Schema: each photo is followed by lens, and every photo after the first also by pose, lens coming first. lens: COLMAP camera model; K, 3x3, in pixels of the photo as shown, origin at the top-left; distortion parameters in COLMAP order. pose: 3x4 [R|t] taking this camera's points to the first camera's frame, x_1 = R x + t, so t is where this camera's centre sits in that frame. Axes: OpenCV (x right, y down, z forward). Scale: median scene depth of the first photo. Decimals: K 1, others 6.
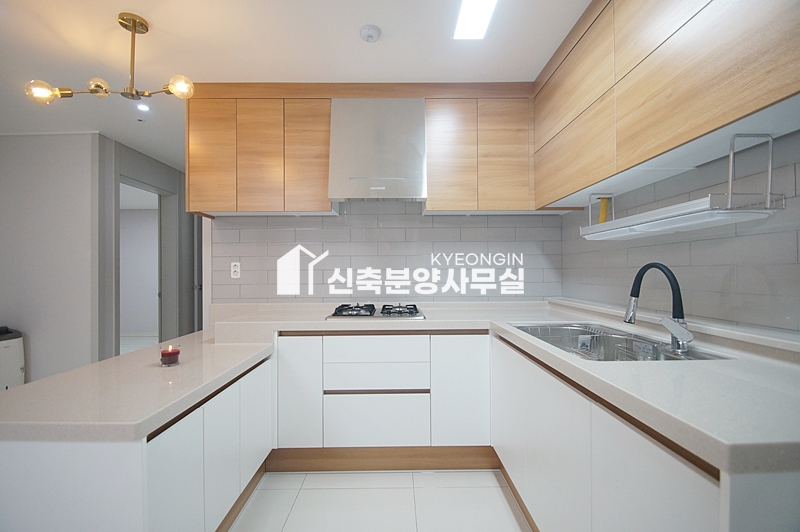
lens RADIAL K [[353.8, 0, 398.3], [0, 353.8, 268.7], [0, 0, 1]] dist [0.015866, -0.017450]
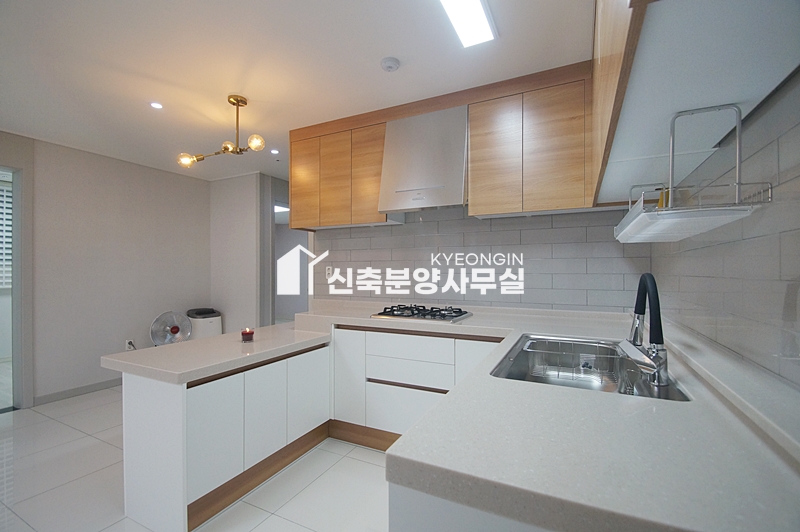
lens RADIAL K [[352.9, 0, 398.2], [0, 352.9, 268.8], [0, 0, 1]] dist [0.012394, -0.017225]
pose [[0.890791, 0.003742, -0.454399, 0.361419], [-0.001274, 0.999983, 0.005737, -0.018970], [0.454412, -0.004531, 0.890780, 0.012611]]
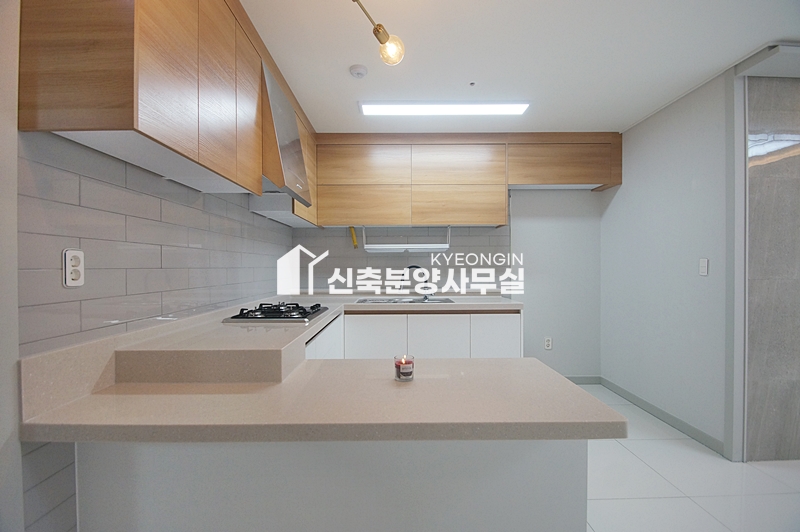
lens RADIAL K [[352.9, 0, 398.2], [0, 352.9, 268.8], [0, 0, 1]] dist [0.012394, -0.017225]
pose [[-0.001131, 0.000232, 0.999999, -1.015076], [-0.003535, 0.999994, -0.000236, 0.004124], [-0.999993, -0.003535, -0.001130, 0.689821]]
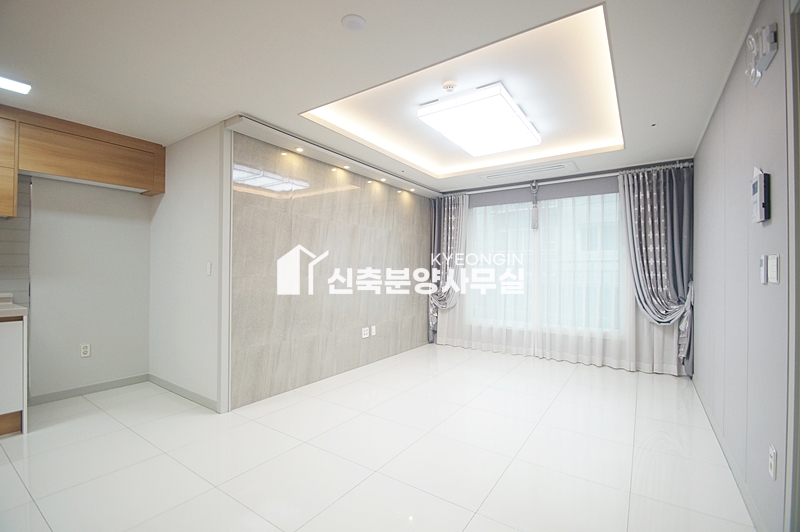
lens RADIAL K [[353.8, 0, 398.3], [0, 353.8, 268.7], [0, 0, 1]] dist [0.015866, -0.017450]
pose [[-0.818974, 0.004727, 0.573811, -1.332683], [-0.003835, 0.999899, -0.013711, 0.011681], [-0.573817, -0.013429, -0.818873, 0.479852]]
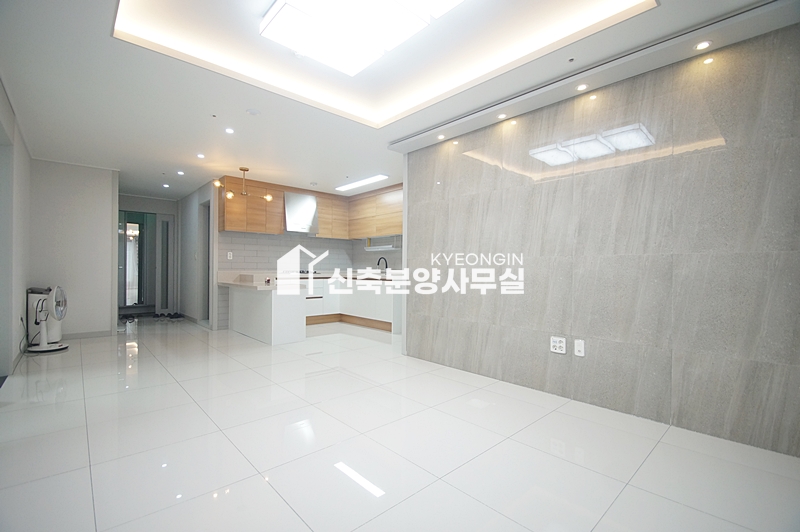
lens RADIAL K [[353.8, 0, 398.3], [0, 353.8, 268.7], [0, 0, 1]] dist [0.015866, -0.017450]
pose [[0.741579, 0.011666, 0.670765, -1.323200], [-0.016036, 0.999871, 0.000339, 0.076511], [-0.670674, -0.011008, 0.741670, -1.526899]]
